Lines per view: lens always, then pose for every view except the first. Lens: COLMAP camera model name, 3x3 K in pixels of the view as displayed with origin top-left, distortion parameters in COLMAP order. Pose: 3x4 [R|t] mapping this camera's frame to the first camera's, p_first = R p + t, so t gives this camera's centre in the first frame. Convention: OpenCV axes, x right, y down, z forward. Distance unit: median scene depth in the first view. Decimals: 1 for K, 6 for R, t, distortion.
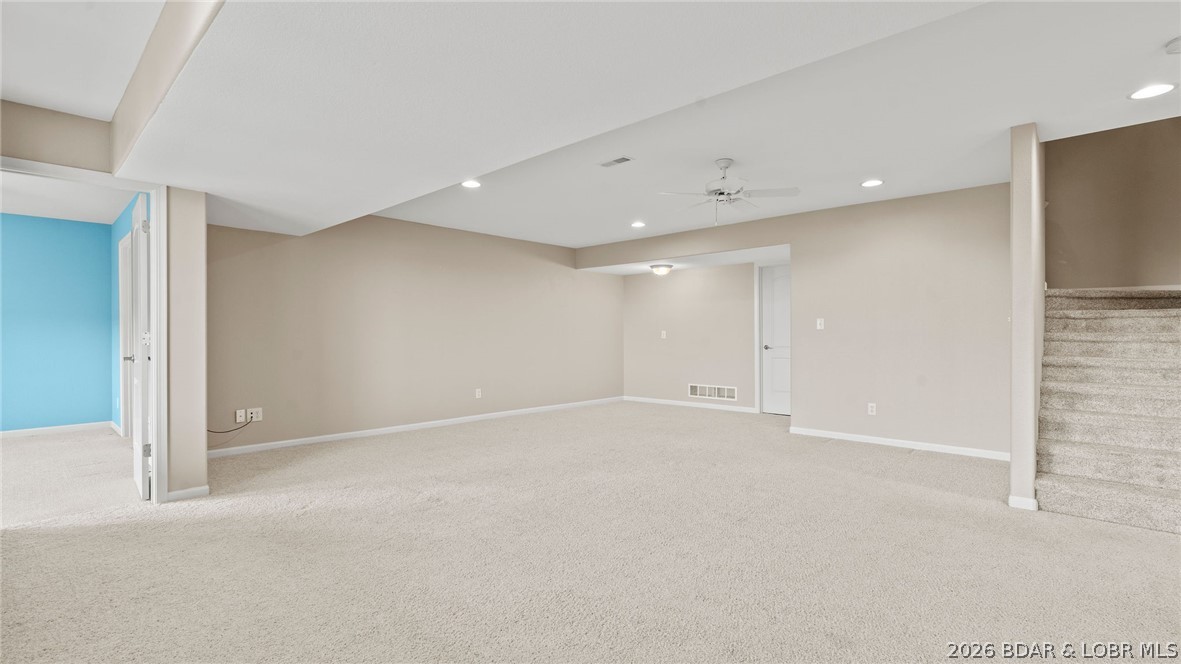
lens RADIAL K [[530.5, 0, 595.9], [0, 530.5, 335.3], [0, 0, 1]] dist [-0.008195, 0.000770]
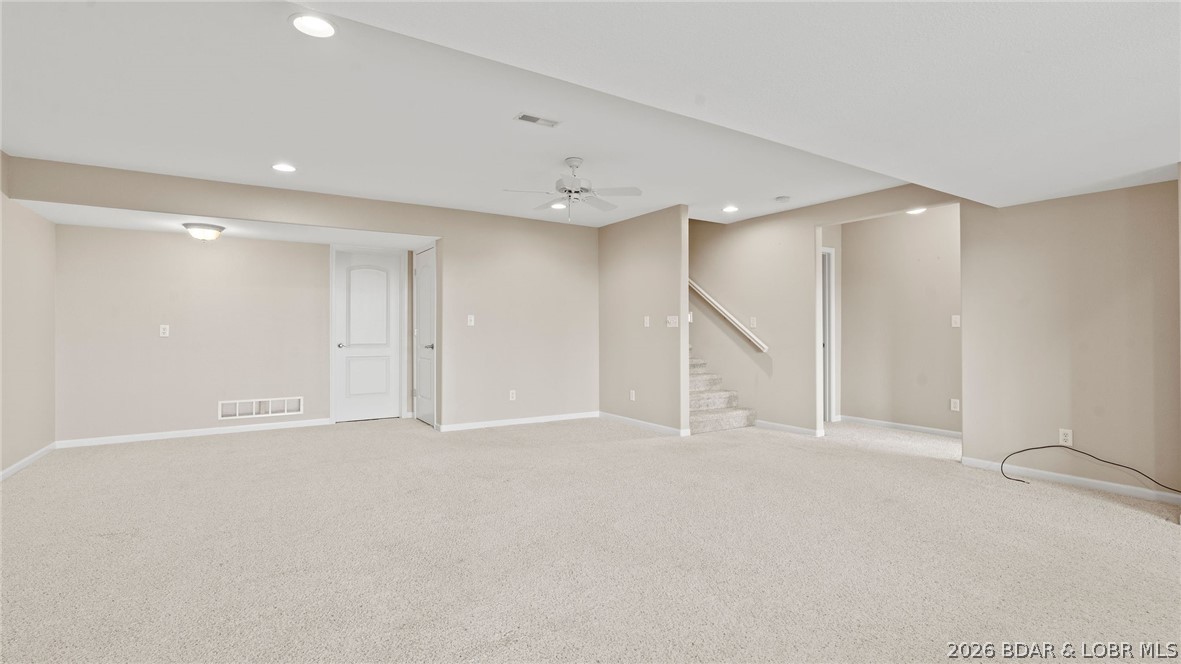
lens RADIAL K [[530.5, 0, 593.4], [0, 530.5, 331.1], [0, 0, 1]] dist [-0.008195, 0.000770]
pose [[0.265128, -0.001429, 0.964212, -0.390105], [0.000056, 0.999999, 0.001466, -0.001608], [-0.964213, -0.000335, 0.265128, 0.375101]]
